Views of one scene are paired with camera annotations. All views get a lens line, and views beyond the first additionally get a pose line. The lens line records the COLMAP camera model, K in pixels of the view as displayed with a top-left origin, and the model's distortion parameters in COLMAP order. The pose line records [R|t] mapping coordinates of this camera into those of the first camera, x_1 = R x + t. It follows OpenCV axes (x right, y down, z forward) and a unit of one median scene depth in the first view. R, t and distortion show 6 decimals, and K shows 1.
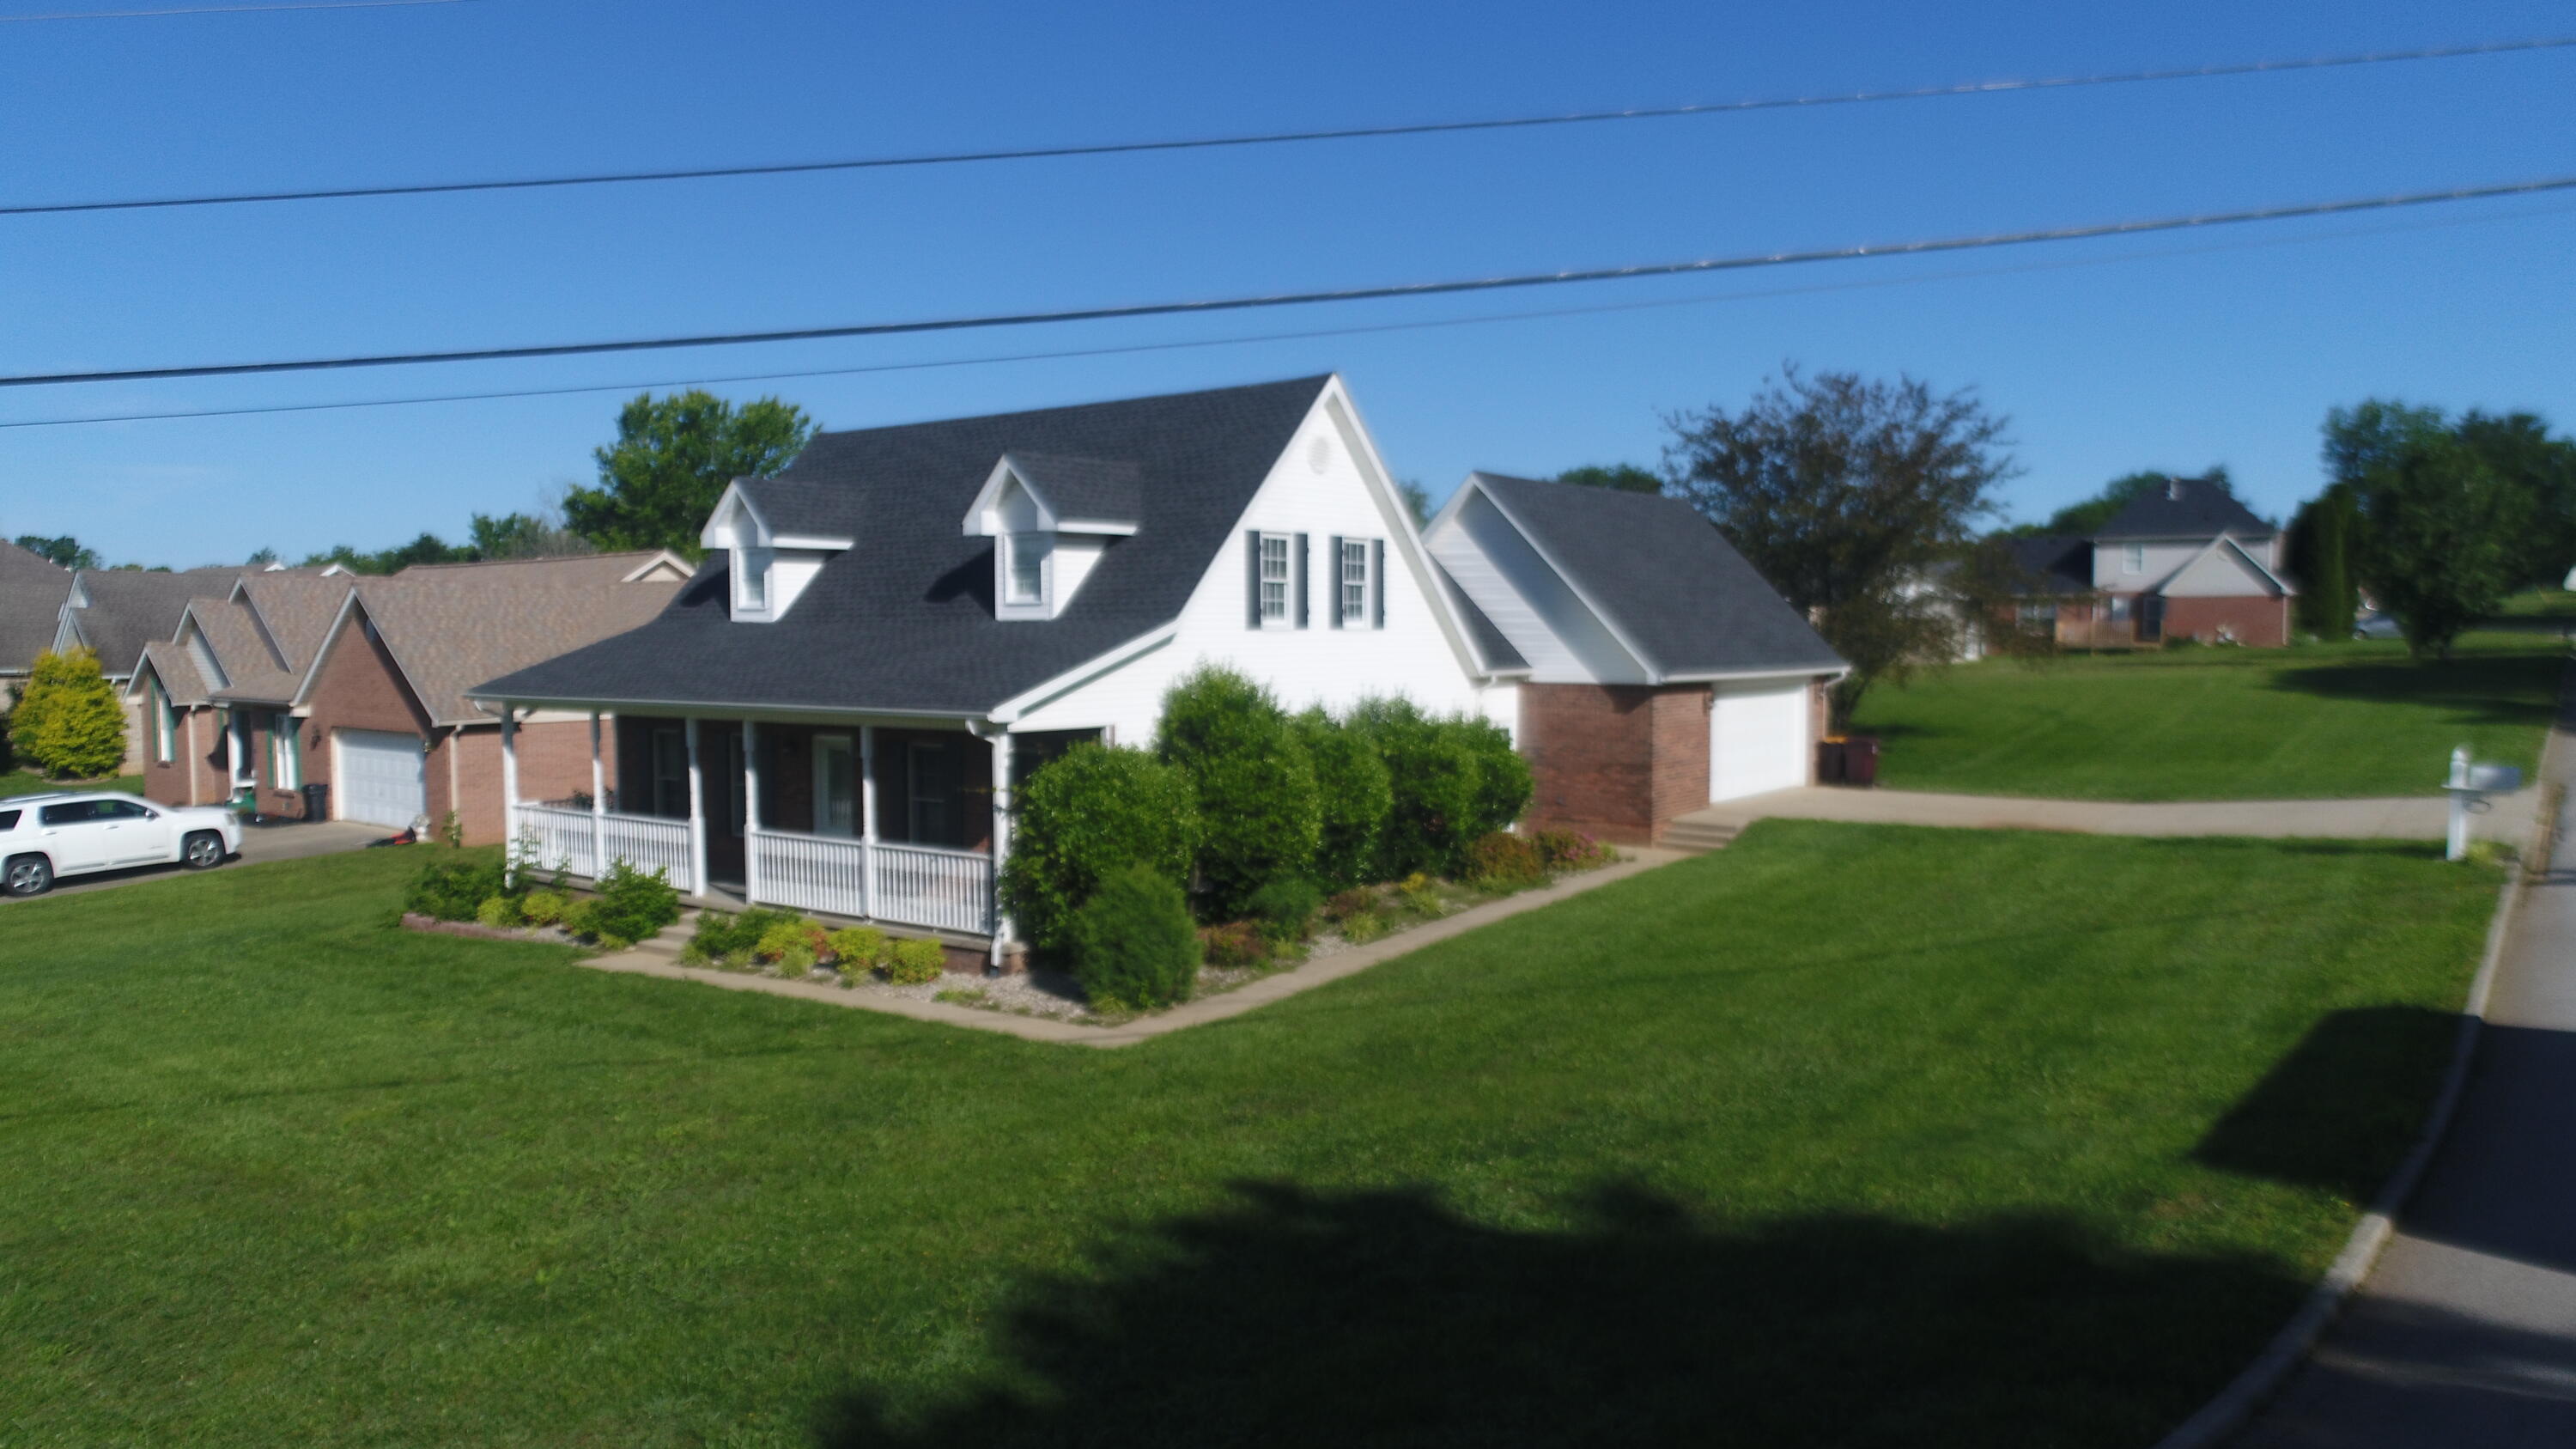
lens RADIAL K [[1703.2, 0, 1268.4], [0, 1703.2, 731.8], [0, 0, 1]] dist [-0.002883, 0.000615]
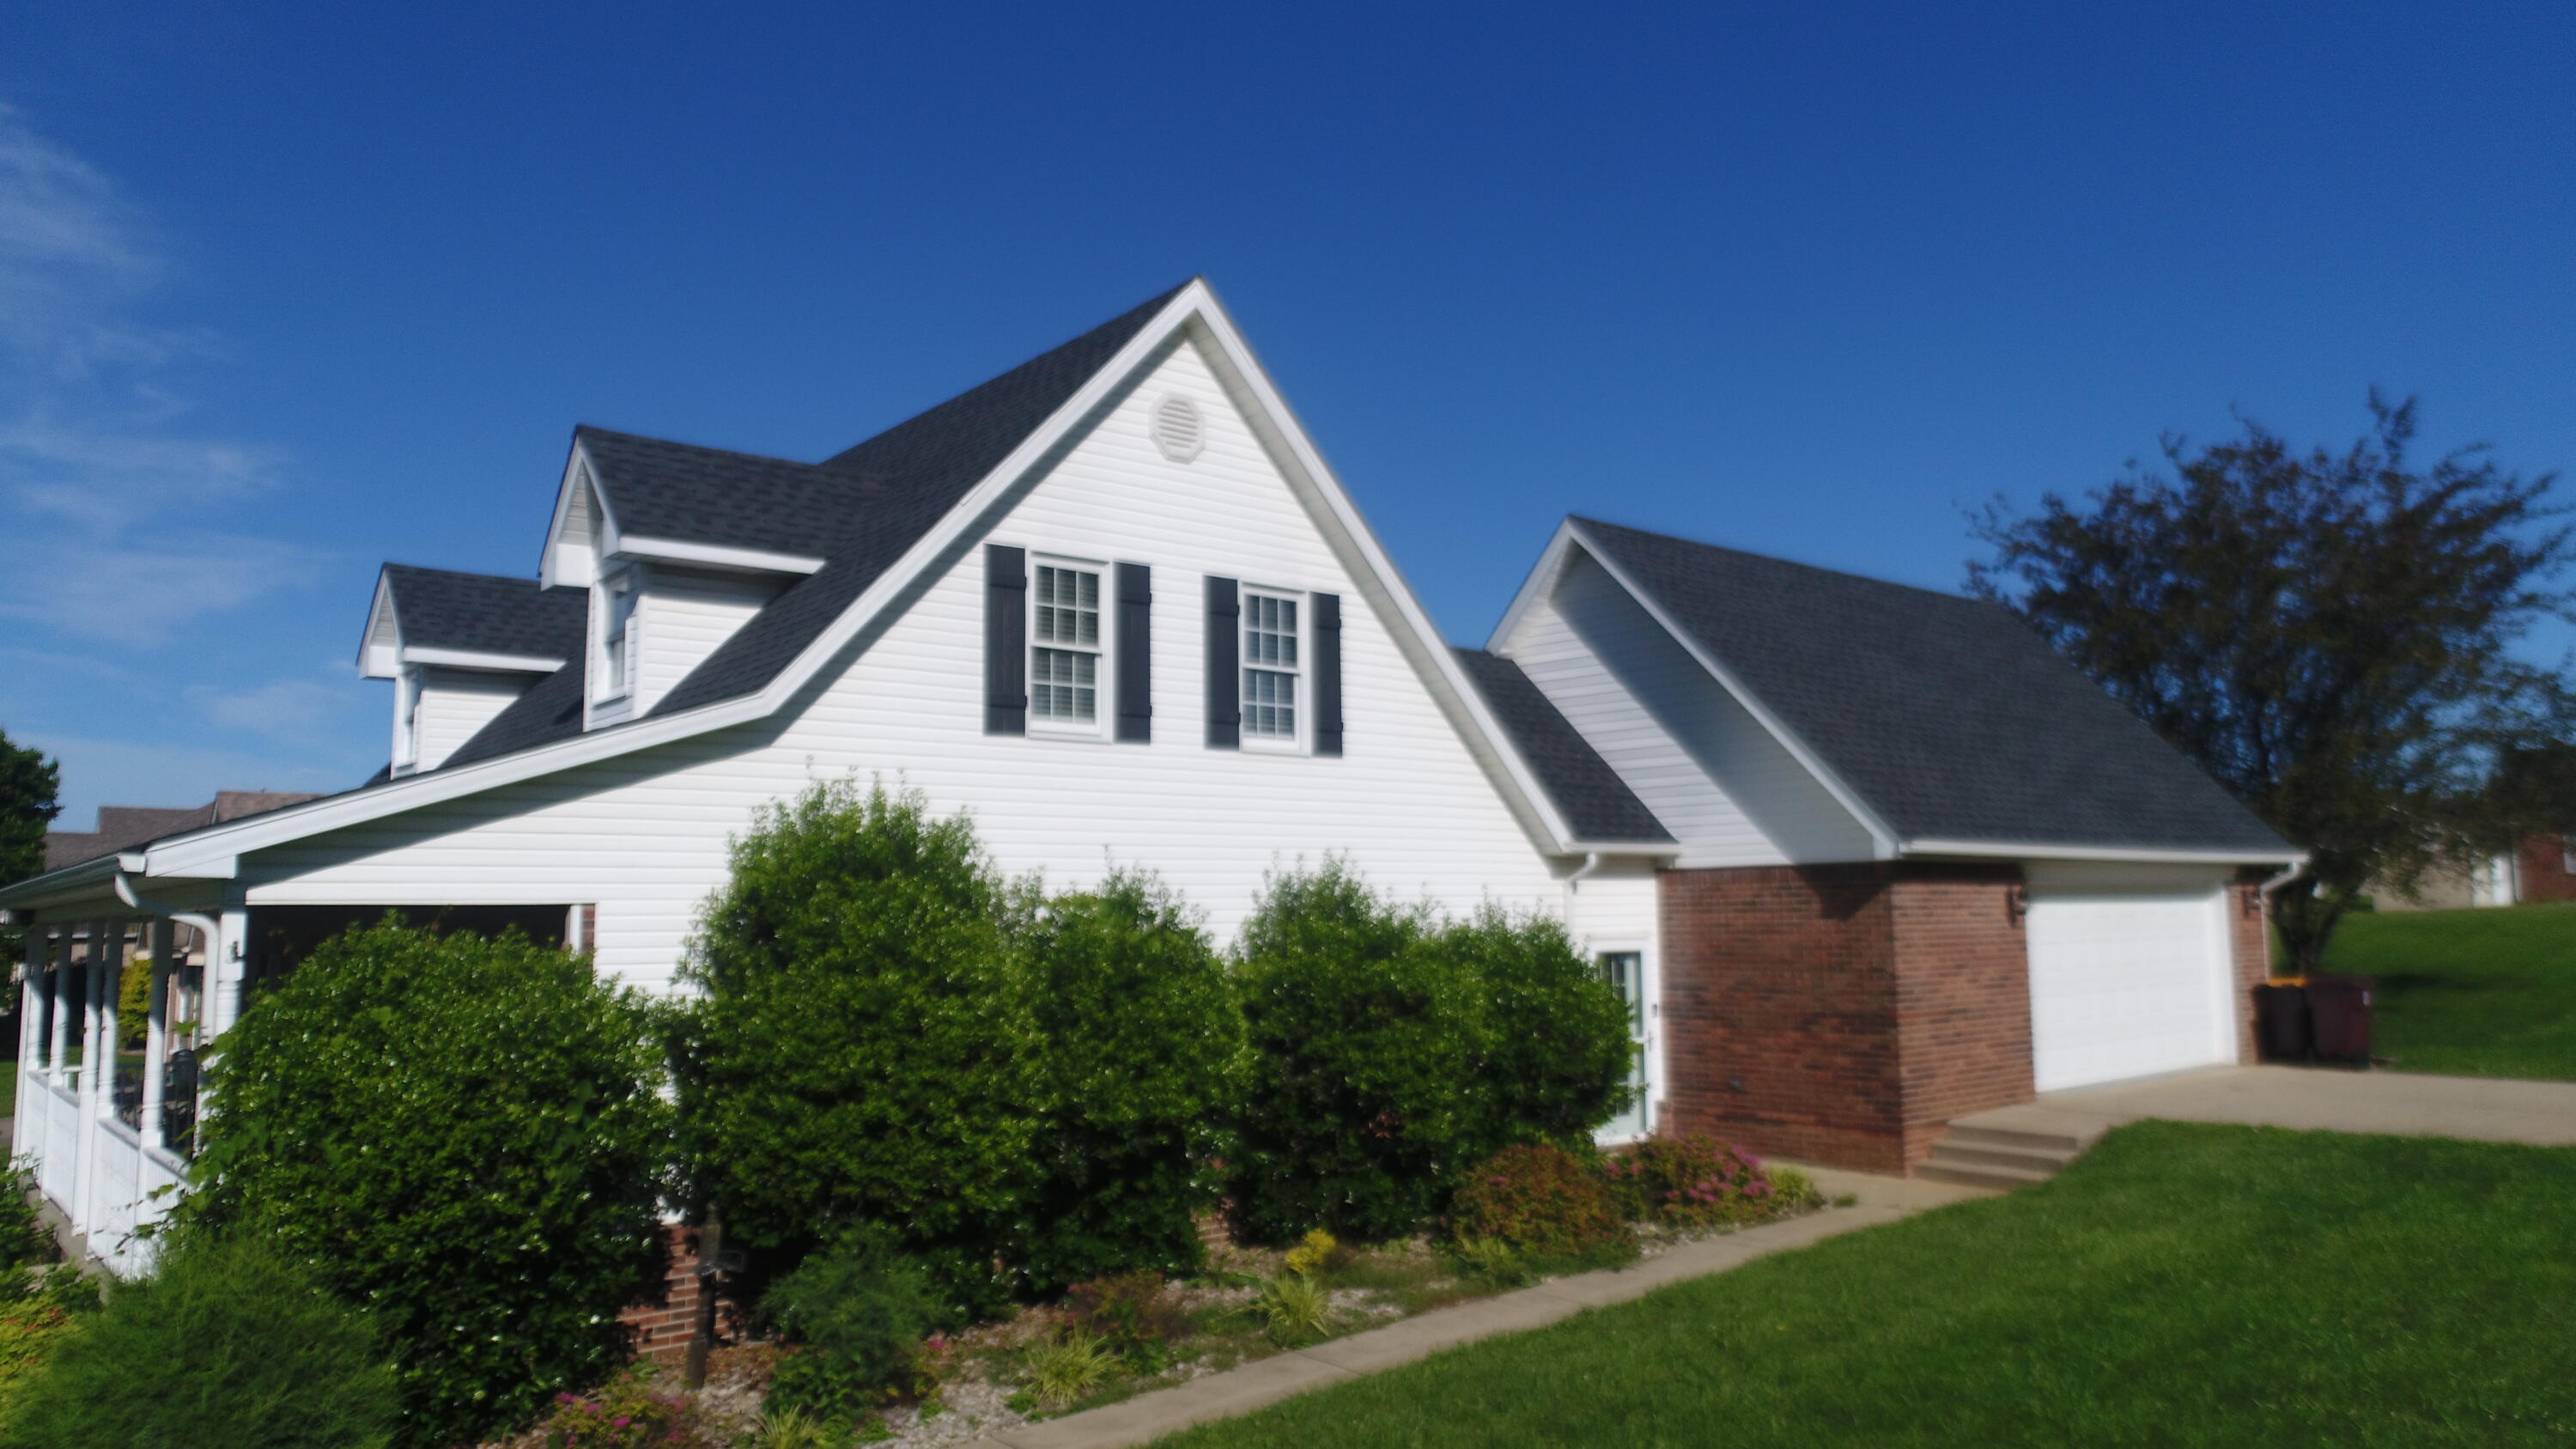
lens RADIAL K [[1703.2, 0, 1285.4], [0, 1703.2, 734.8], [0, 0, 1]] dist [-0.002883, 0.000615]
pose [[0.976006, -0.034032, -0.215068, 0.171951], [-0.001856, 0.986374, -0.164507, 0.022907], [0.217736, 0.160959, 0.962644, 0.481101]]
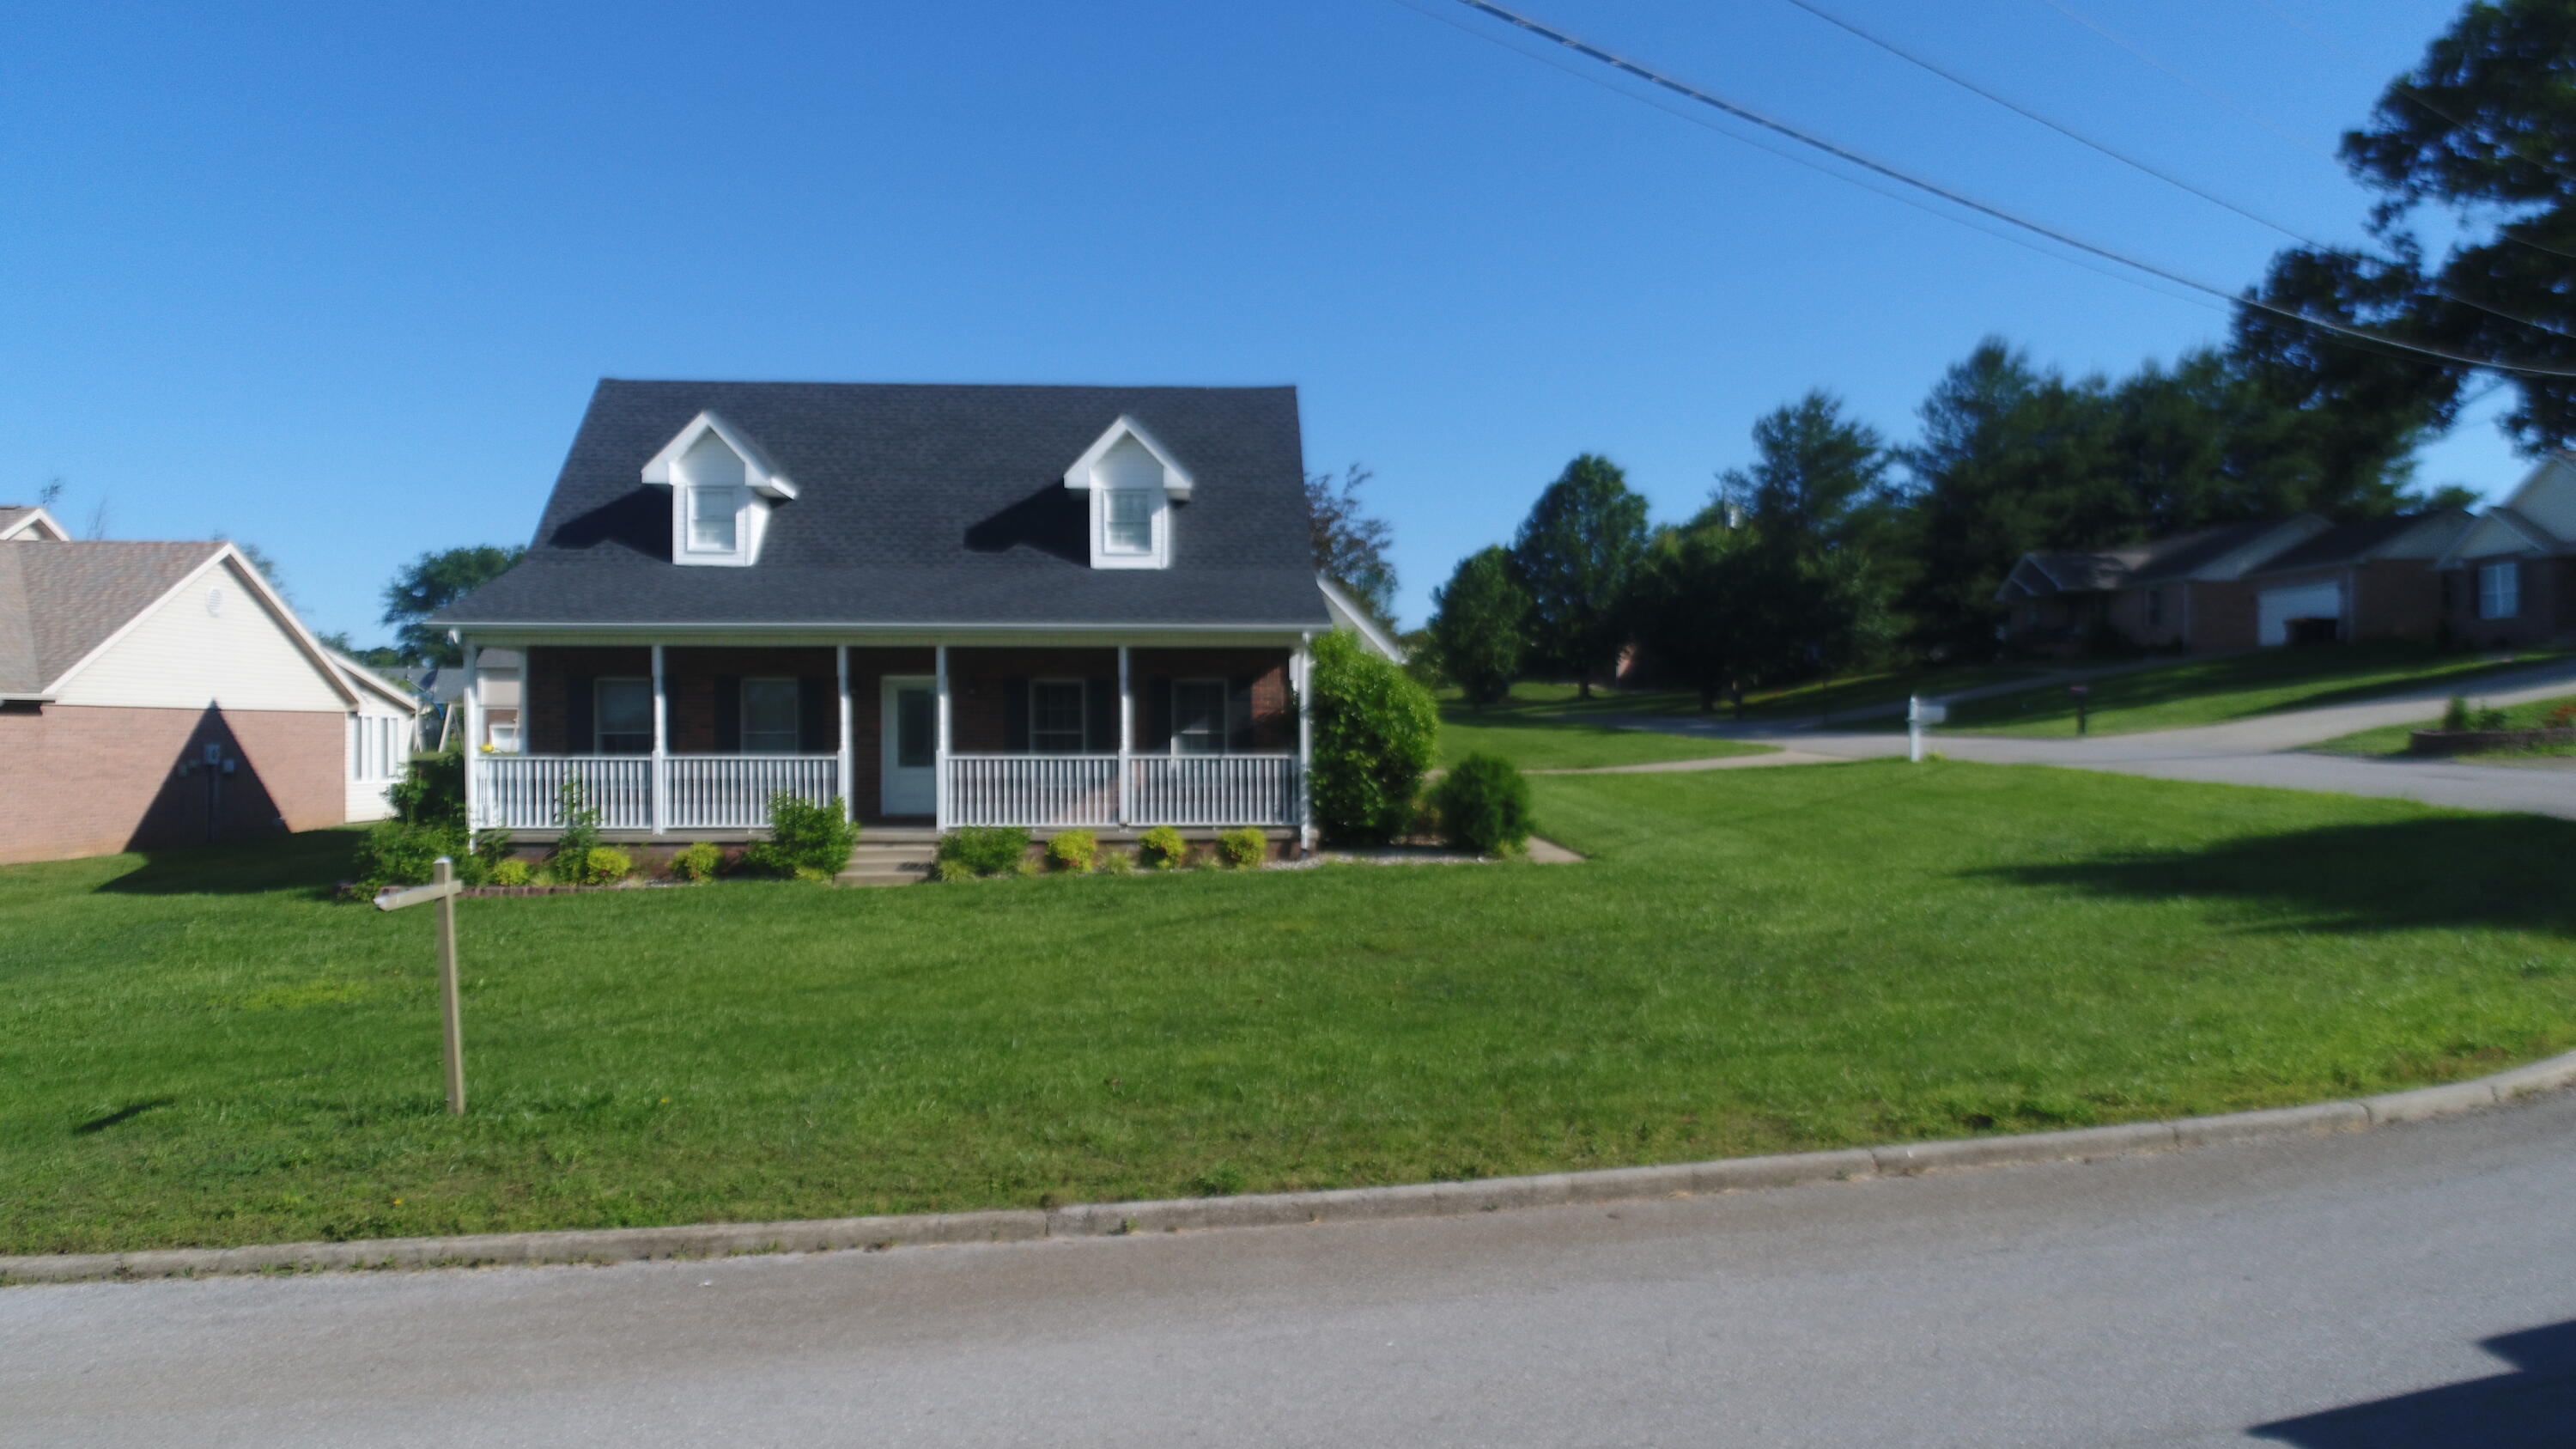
lens RADIAL K [[1703.2, 0, 1264.7], [0, 1703.2, 721.6], [0, 0, 1]] dist [-0.002883, 0.000615]
pose [[0.757208, 0.013345, 0.653037, -0.728009], [0.035096, 0.997516, -0.061079, 0.094366], [-0.652230, 0.069169, 0.754859, 0.114563]]
